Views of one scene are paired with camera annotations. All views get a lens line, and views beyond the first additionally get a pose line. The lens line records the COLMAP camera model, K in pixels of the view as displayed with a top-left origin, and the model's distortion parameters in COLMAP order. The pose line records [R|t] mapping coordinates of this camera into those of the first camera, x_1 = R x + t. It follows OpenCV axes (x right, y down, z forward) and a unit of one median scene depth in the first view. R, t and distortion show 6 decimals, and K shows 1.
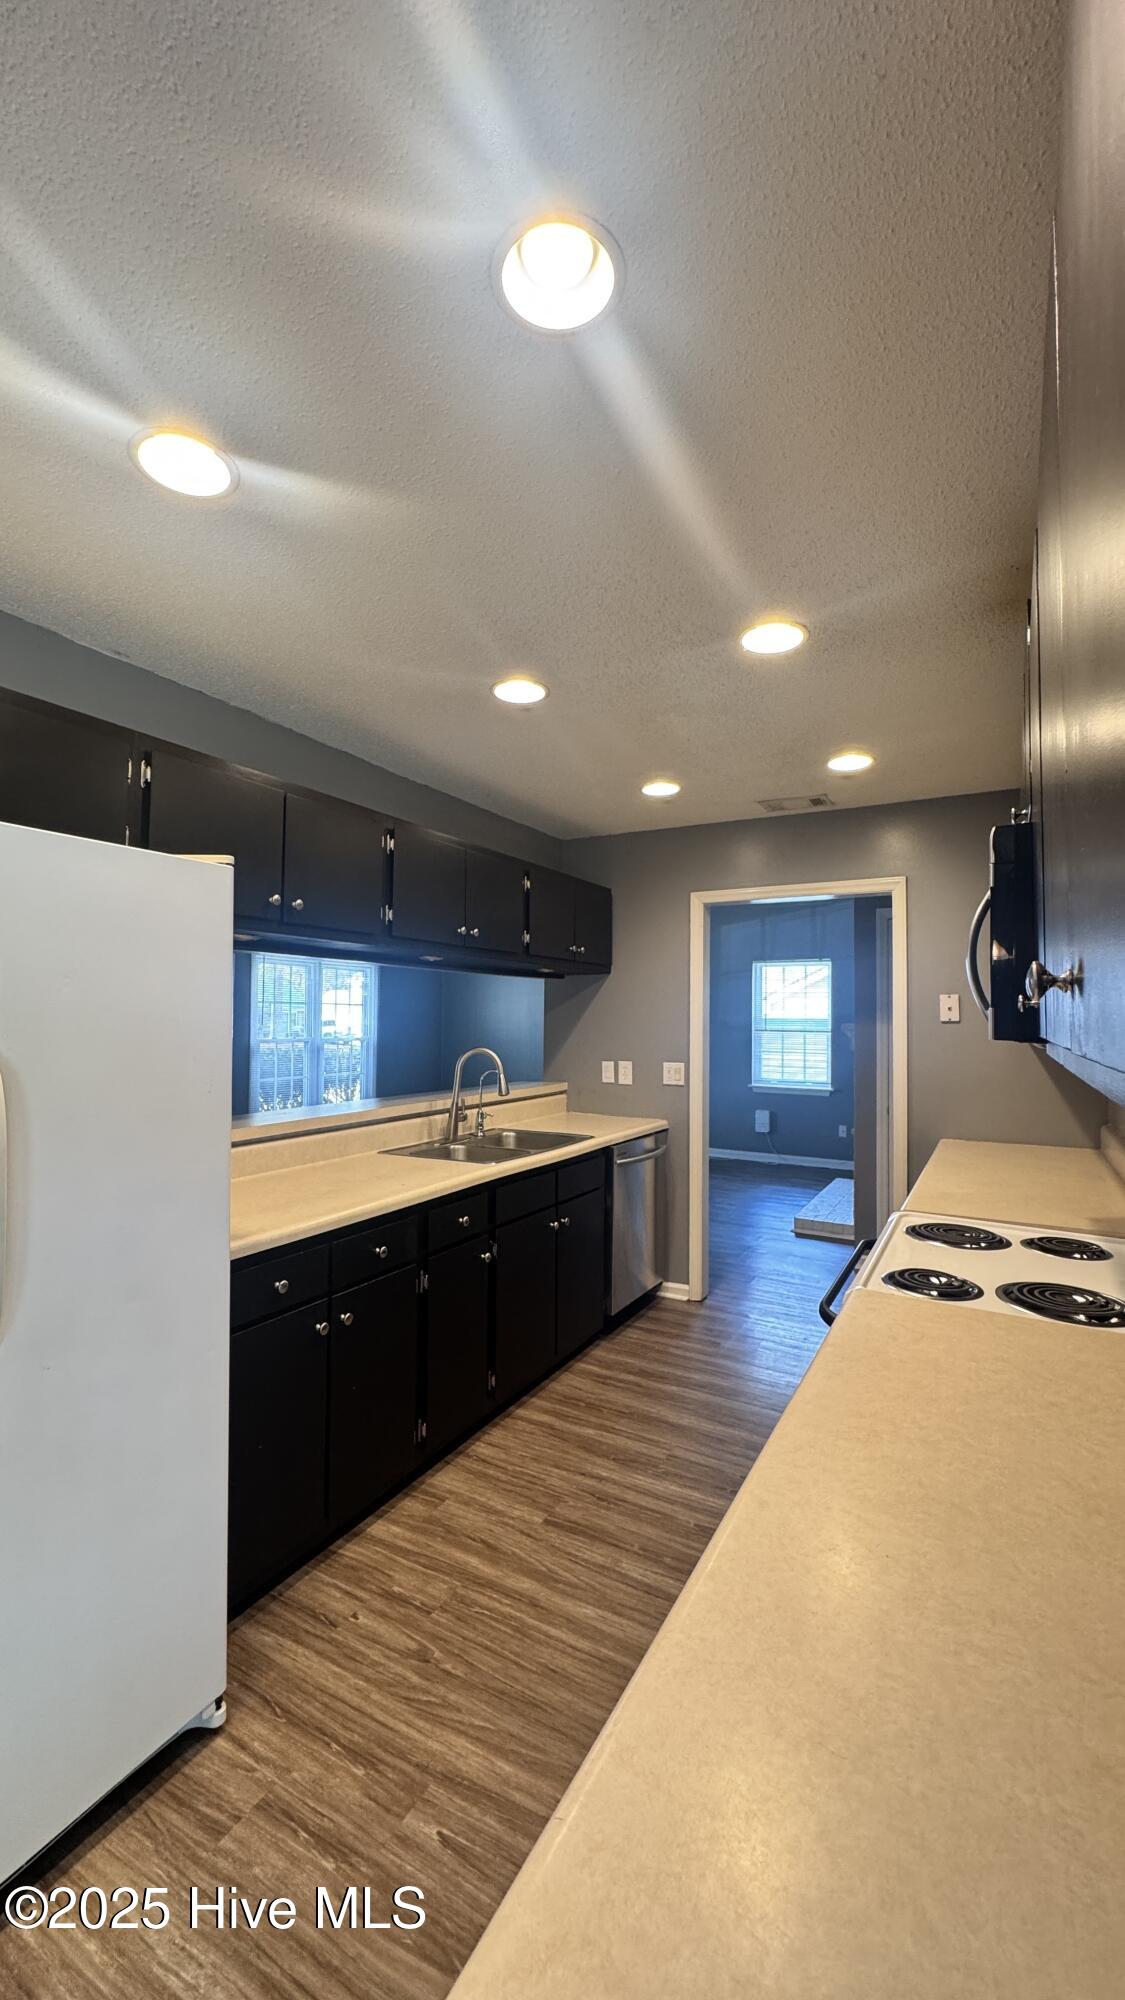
lens RADIAL K [[801.0, 0, 569.8], [0, 801.0, 987.6], [0, 0, 1]] dist [0.000055, -0.001240]
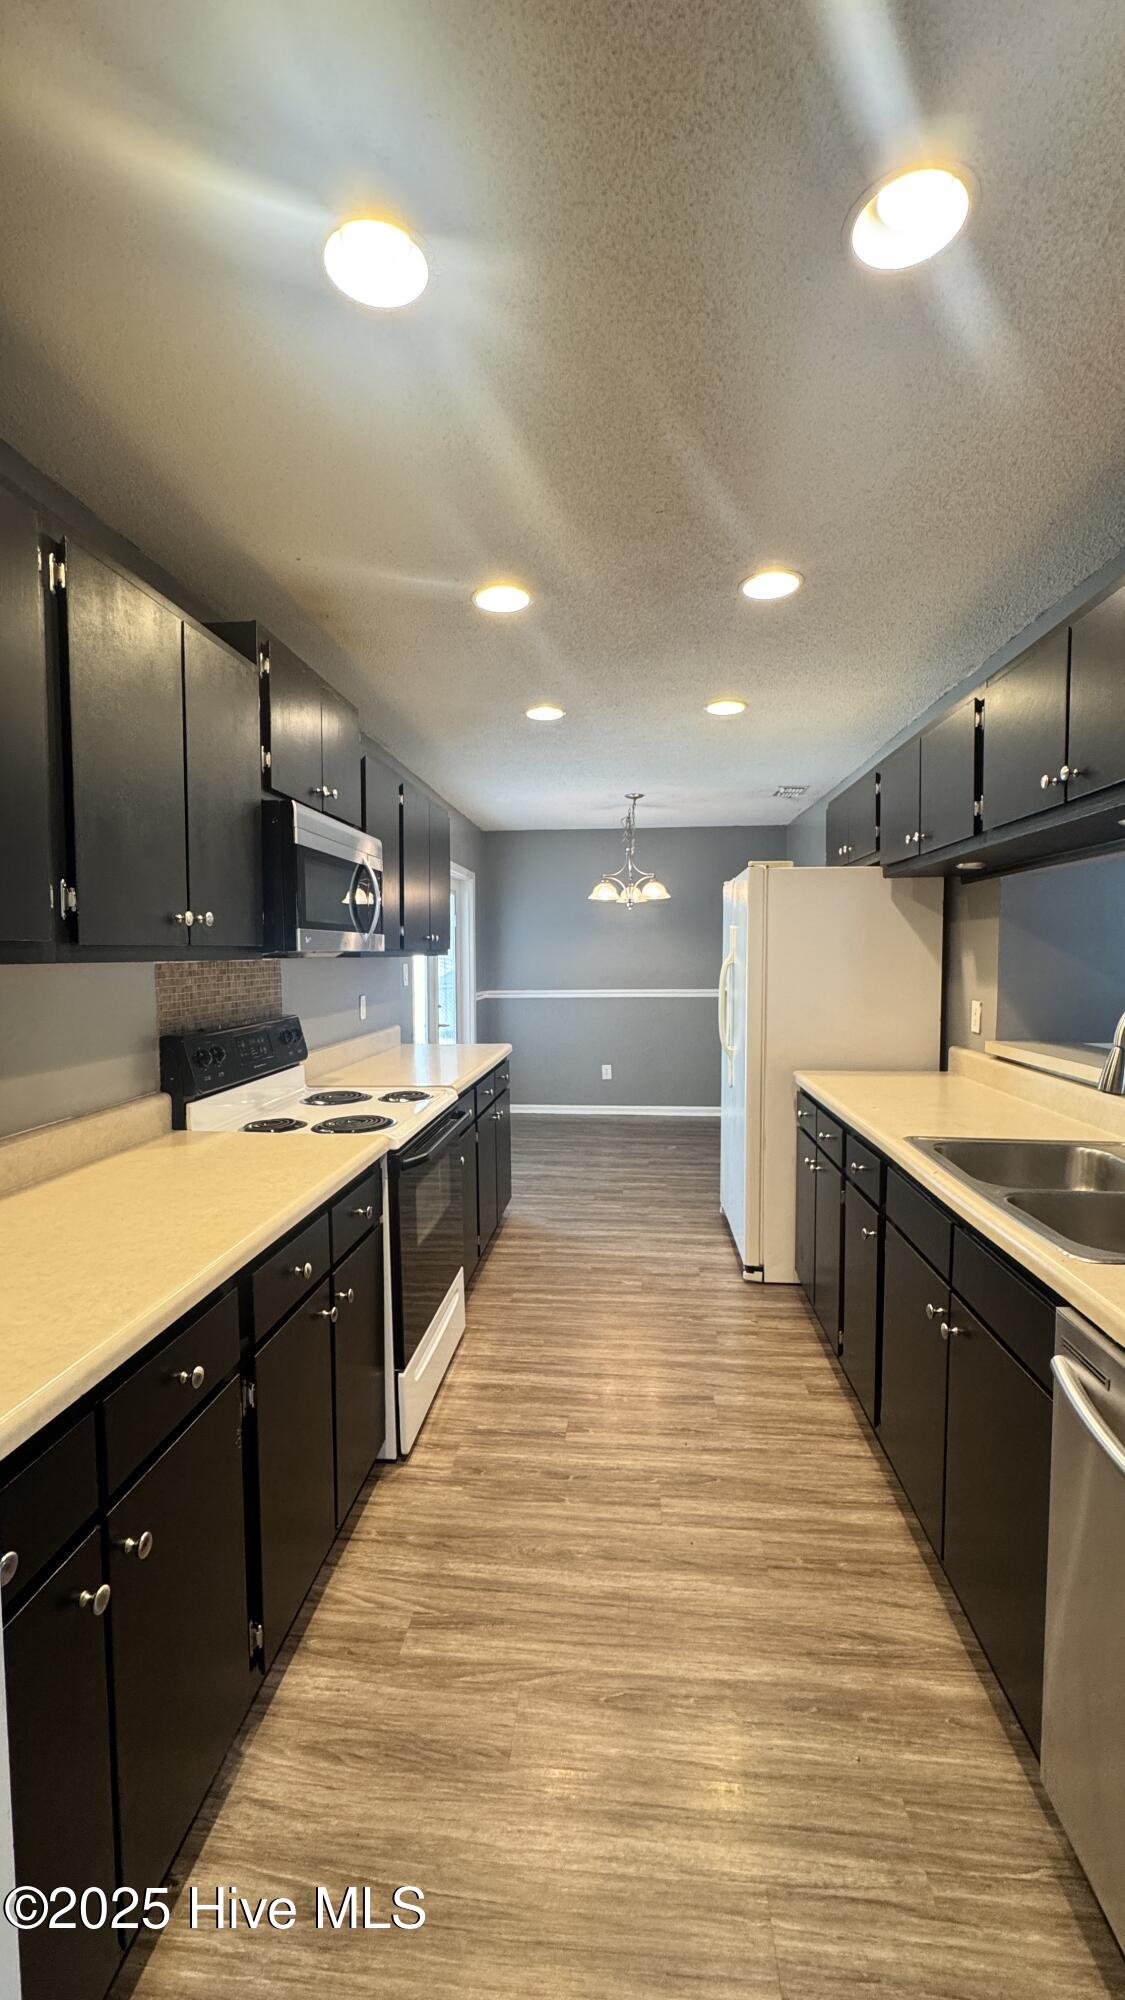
lens RADIAL K [[801.0, 0, 565.8], [0, 801.0, 1000.6], [0, 0, 1]] dist [0.000055, -0.001240]
pose [[-0.913958, 0.028073, -0.404837, 0.531709], [0.018651, 0.999456, 0.027200, 0.078803], [0.405380, 0.017309, -0.913984, 1.746983]]
